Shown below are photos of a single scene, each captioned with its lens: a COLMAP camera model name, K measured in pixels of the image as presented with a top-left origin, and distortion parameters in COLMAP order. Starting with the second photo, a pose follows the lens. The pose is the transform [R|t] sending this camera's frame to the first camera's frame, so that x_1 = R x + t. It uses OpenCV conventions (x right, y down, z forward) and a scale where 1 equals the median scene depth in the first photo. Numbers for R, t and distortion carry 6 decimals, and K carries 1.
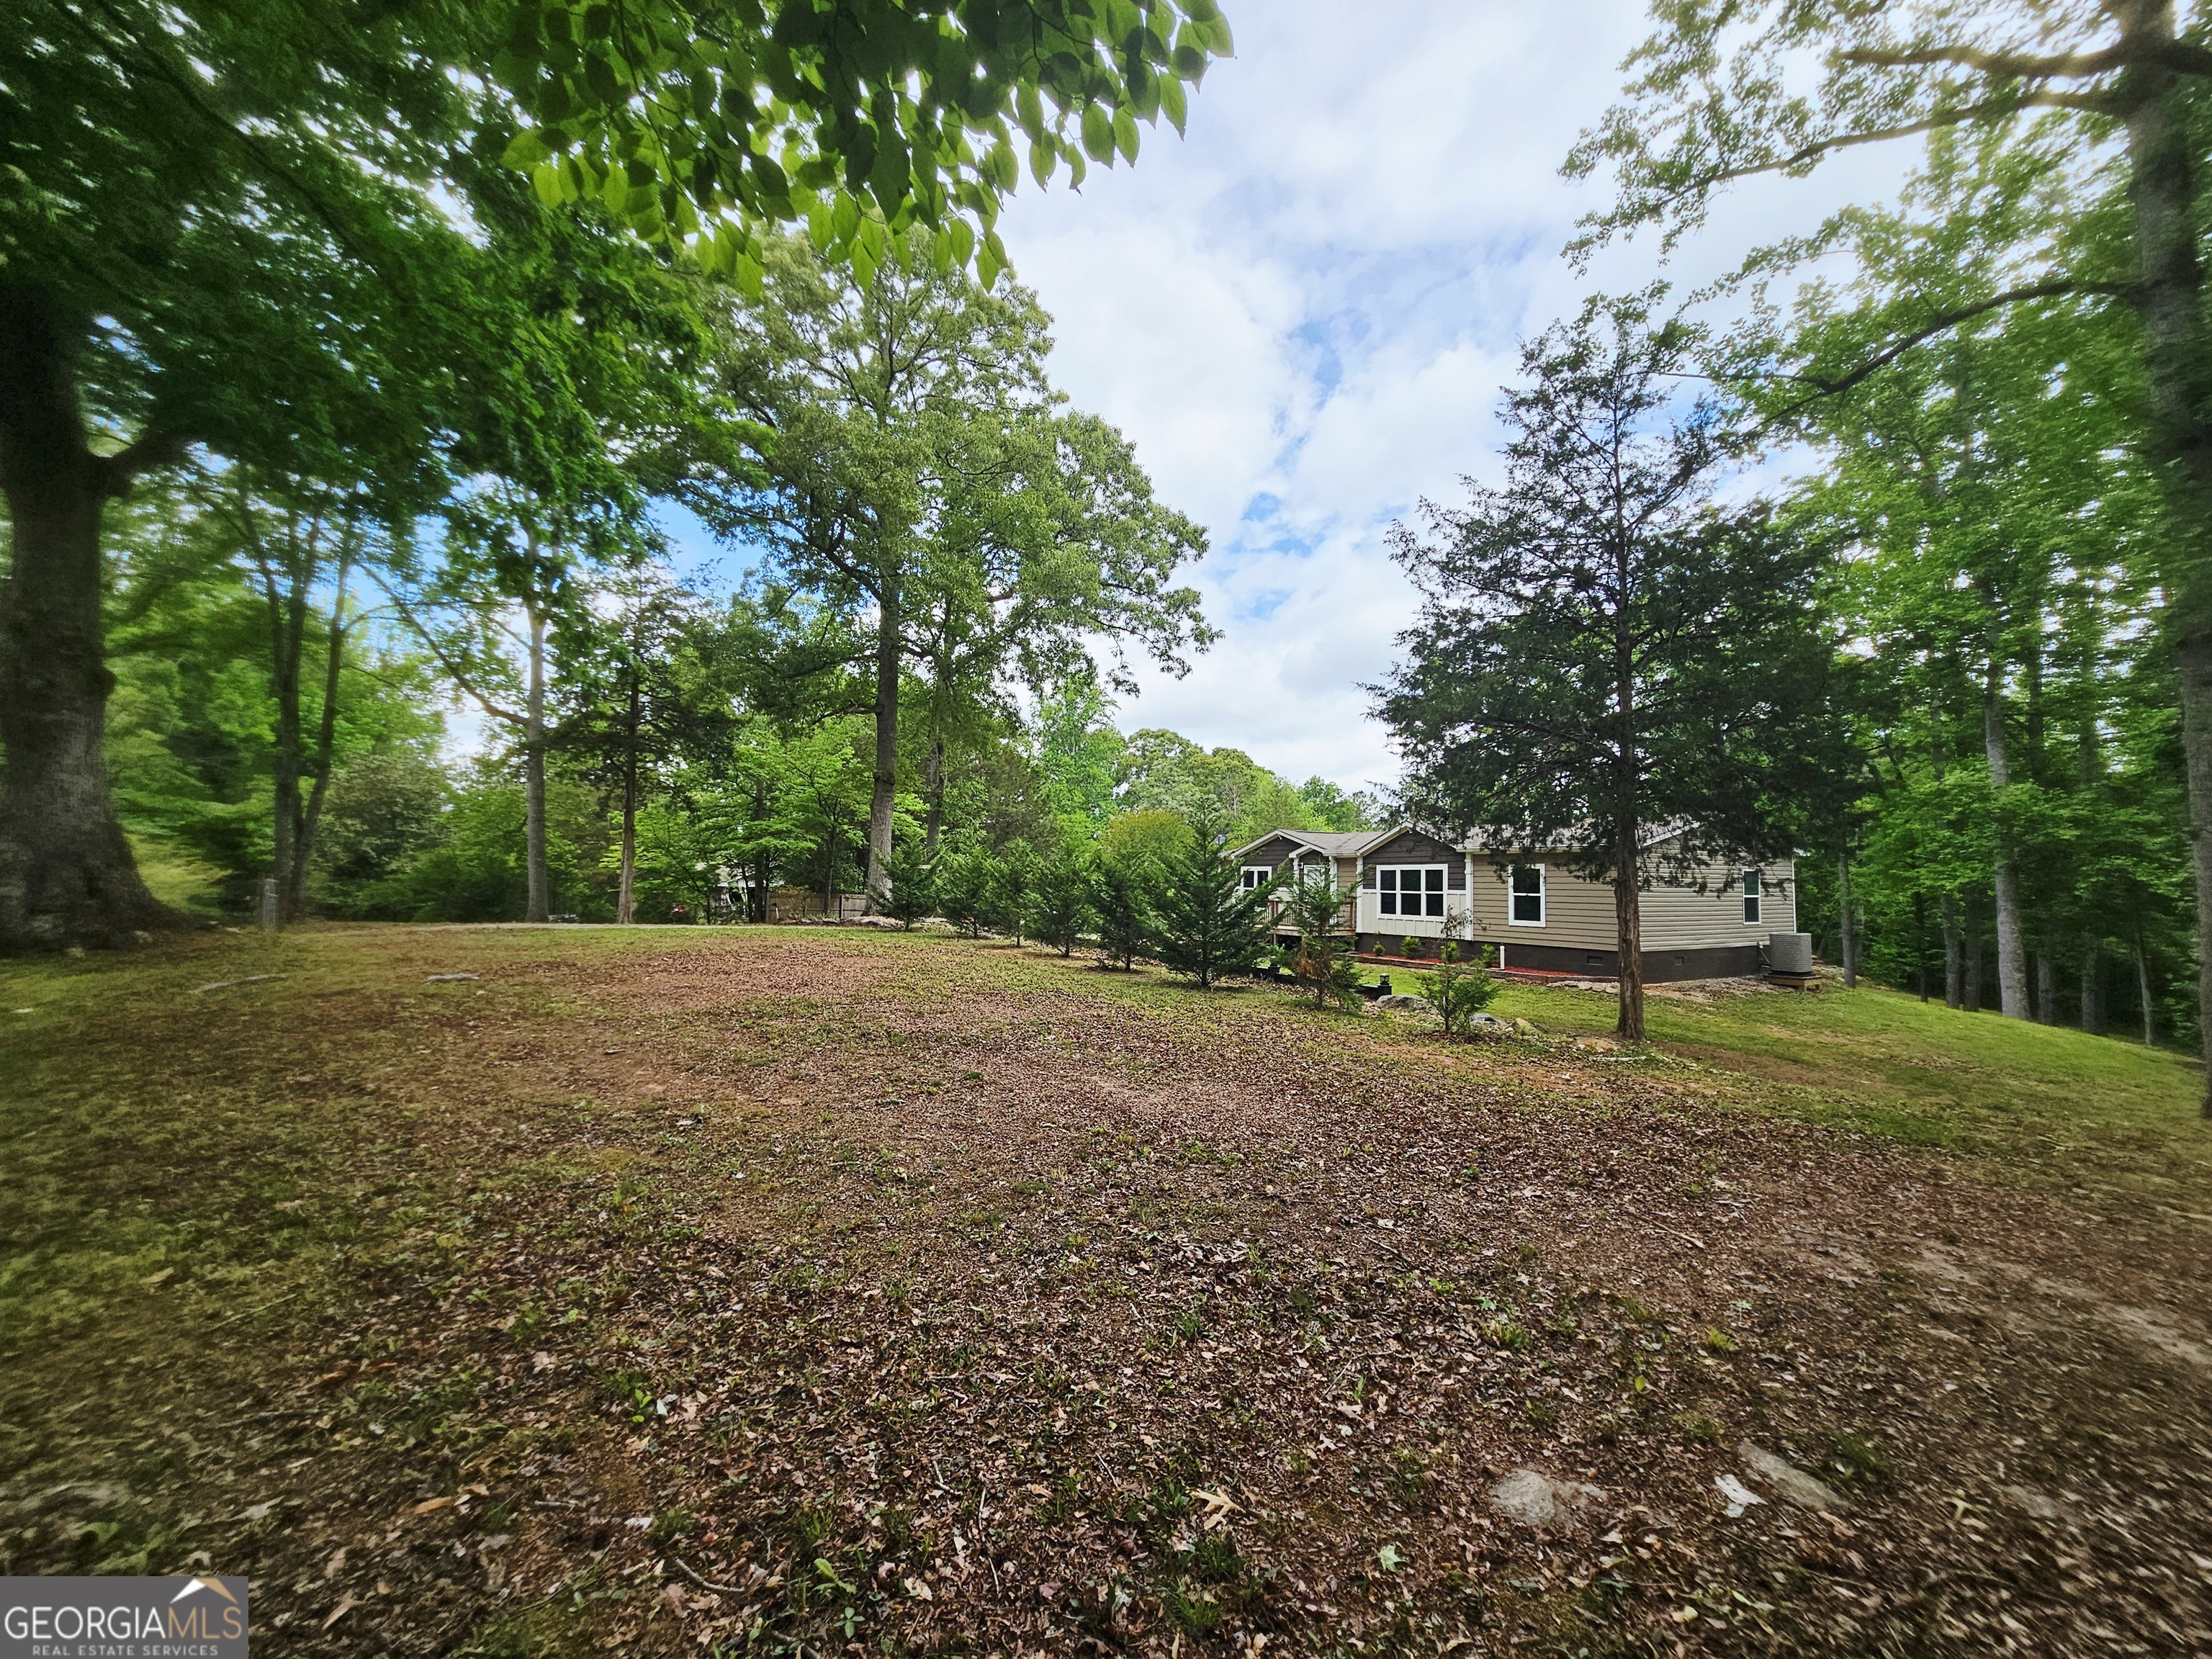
lens RADIAL K [[916.3, 0, 1110.4], [0, 916.3, 823.6], [0, 0, 1]] dist [-0.001729, 0.000139]
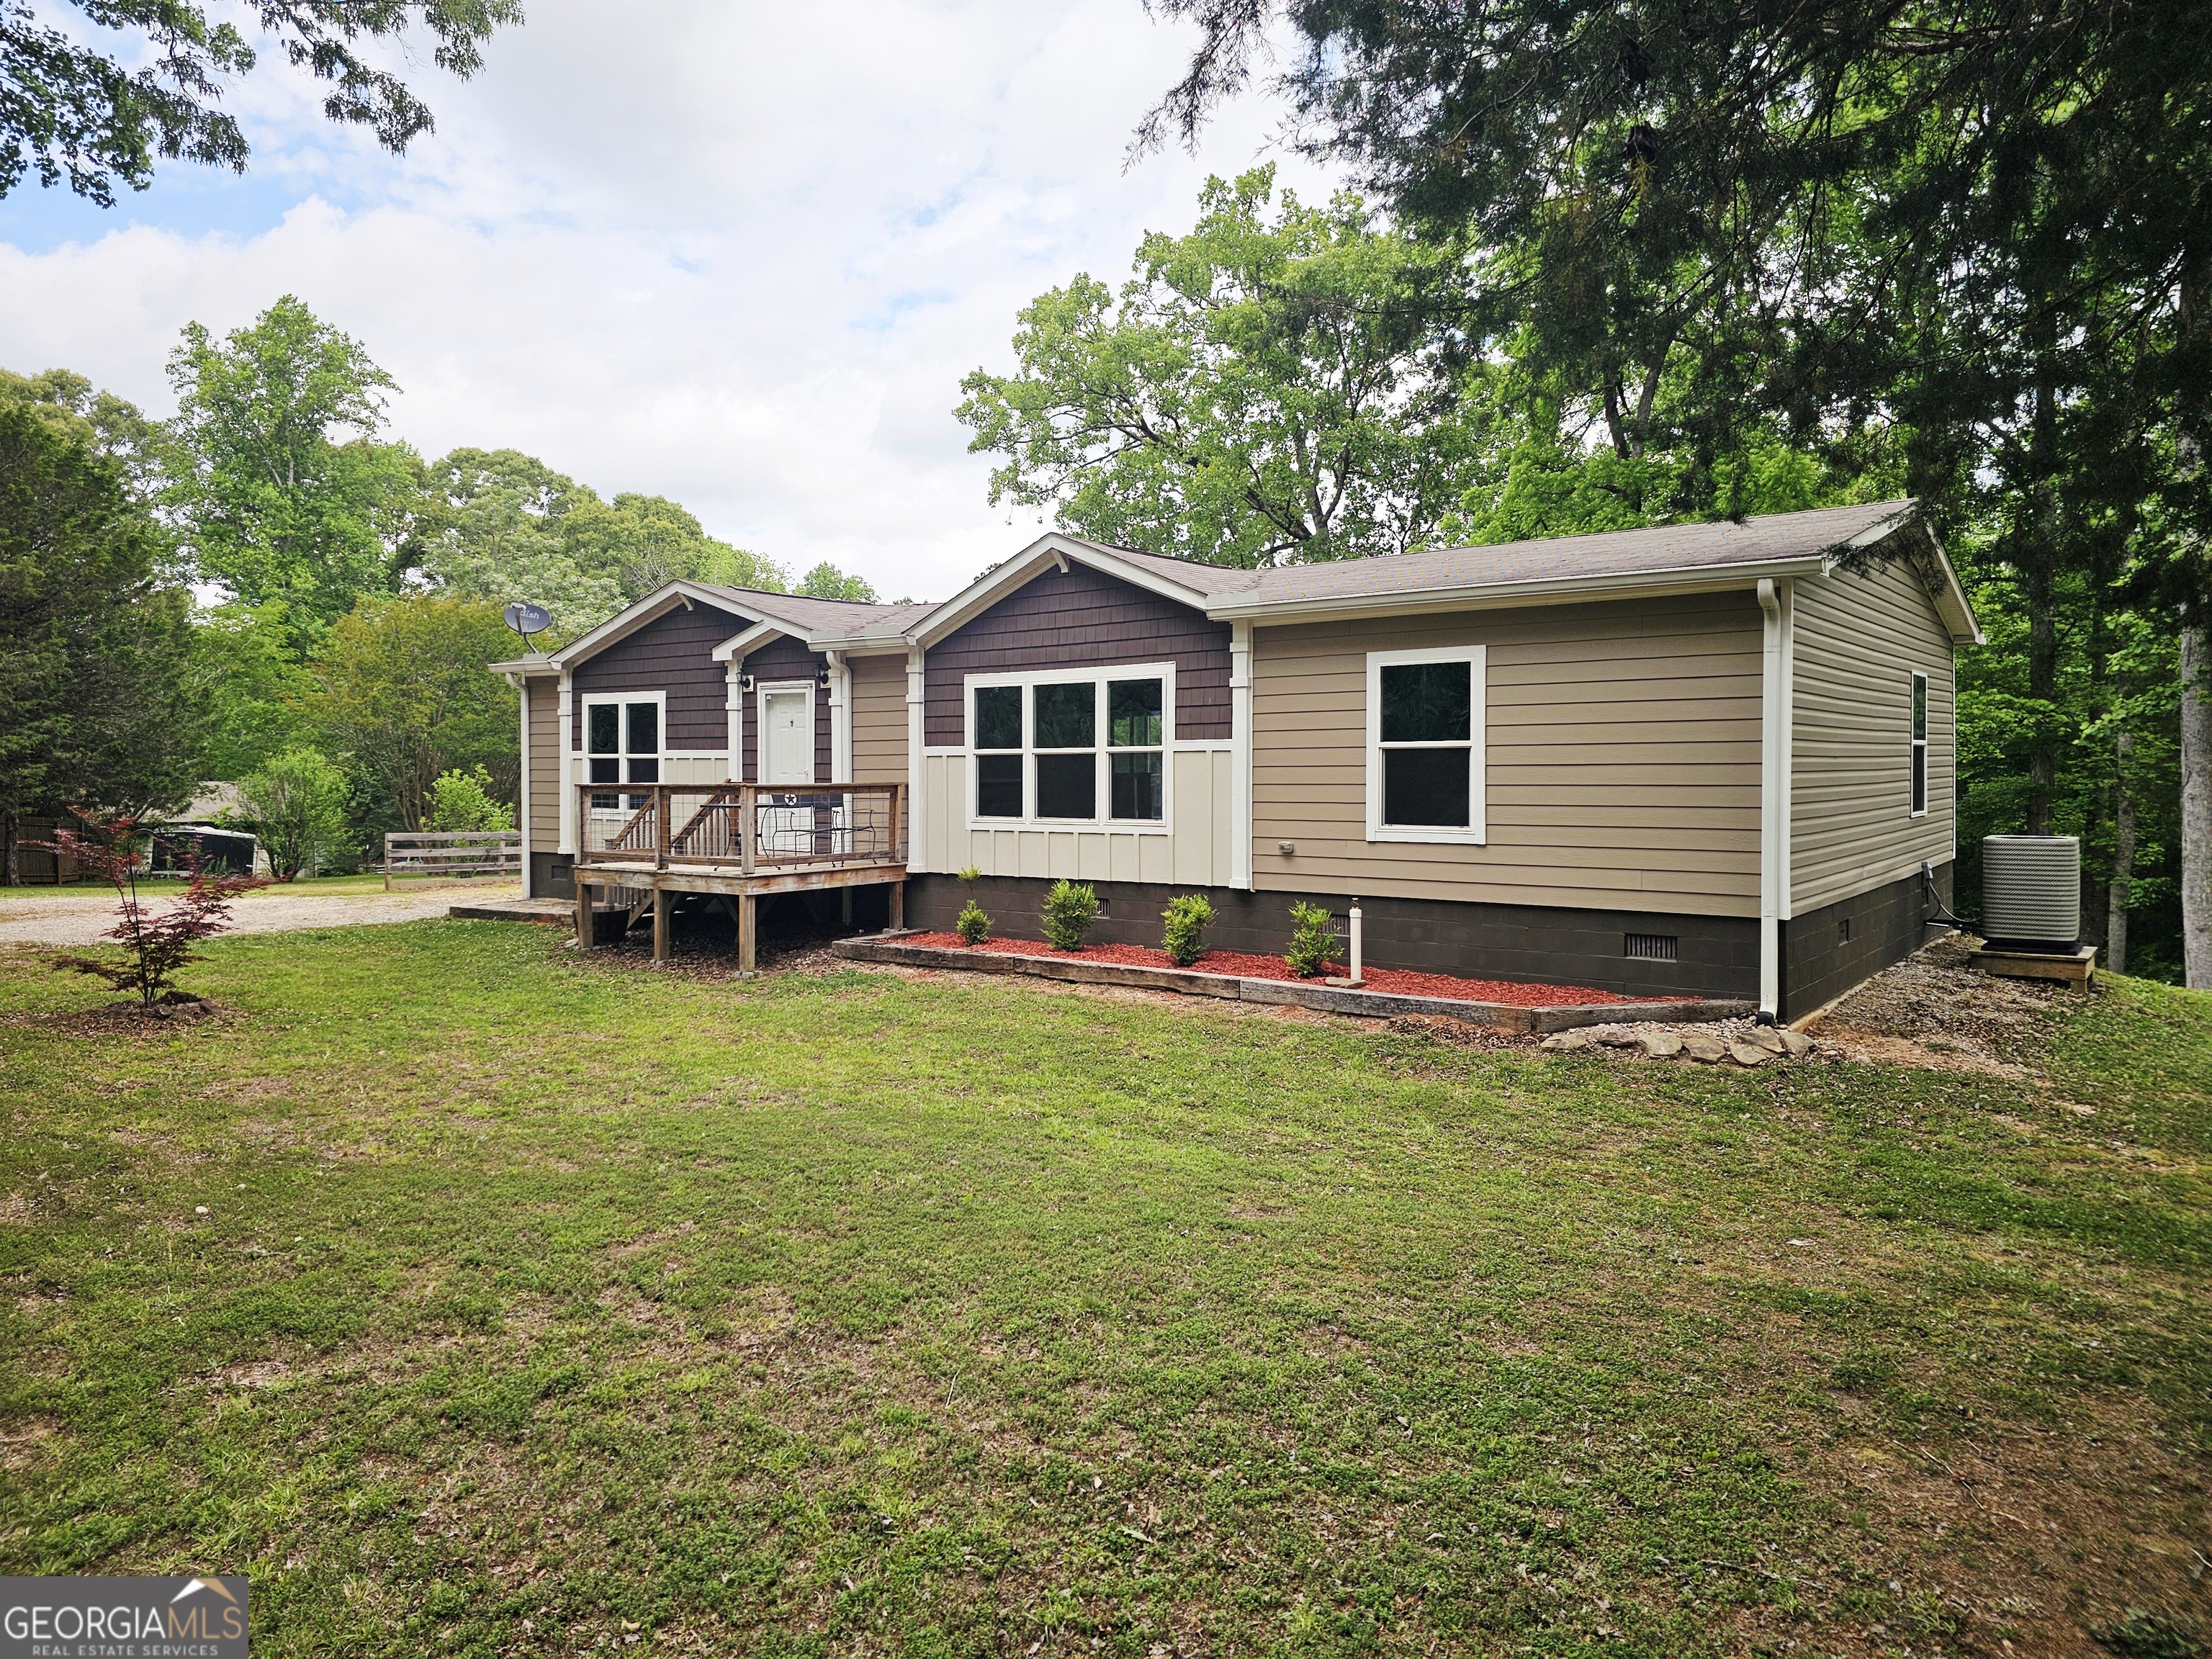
lens RADIAL K [[1466.4, 0, 1106.4], [0, 1466.4, 809.2], [0, 0, 1]] dist [0.079608, -0.080359]
pose [[0.920563, -0.025735, 0.389744, 0.129996], [-0.009691, 0.996015, 0.088657, 0.047895], [-0.390473, -0.085391, 0.916646, 0.492303]]
